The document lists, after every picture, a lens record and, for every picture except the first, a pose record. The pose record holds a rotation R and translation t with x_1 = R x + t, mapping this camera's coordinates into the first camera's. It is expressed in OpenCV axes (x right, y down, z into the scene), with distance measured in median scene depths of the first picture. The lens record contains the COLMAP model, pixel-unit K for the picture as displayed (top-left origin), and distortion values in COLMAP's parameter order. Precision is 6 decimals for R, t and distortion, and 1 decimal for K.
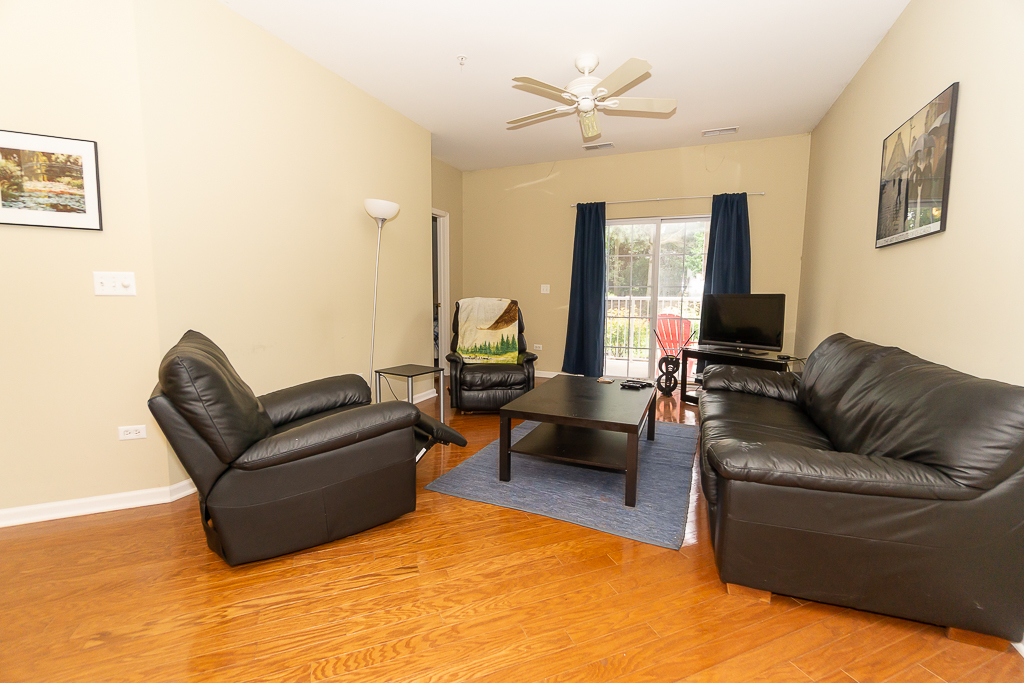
lens RADIAL K [[447.5, 0, 518.0], [0, 447.5, 340.5], [0, 0, 1]] dist [-0.000291, 0.001323]
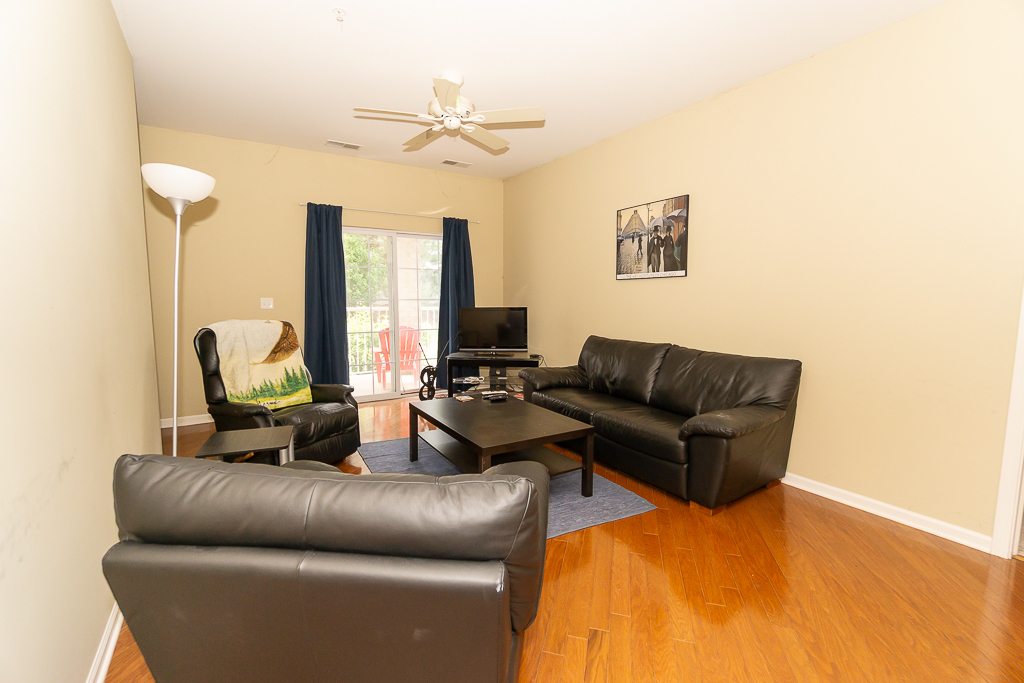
lens RADIAL K [[447.5, 0, 517.9], [0, 447.5, 342.1], [0, 0, 1]] dist [-0.000291, 0.001323]
pose [[0.586406, -0.089041, 0.805109, -0.415582], [0.087145, 0.995106, 0.046581, -0.058062], [-0.805316, 0.042846, 0.591295, 0.230917]]
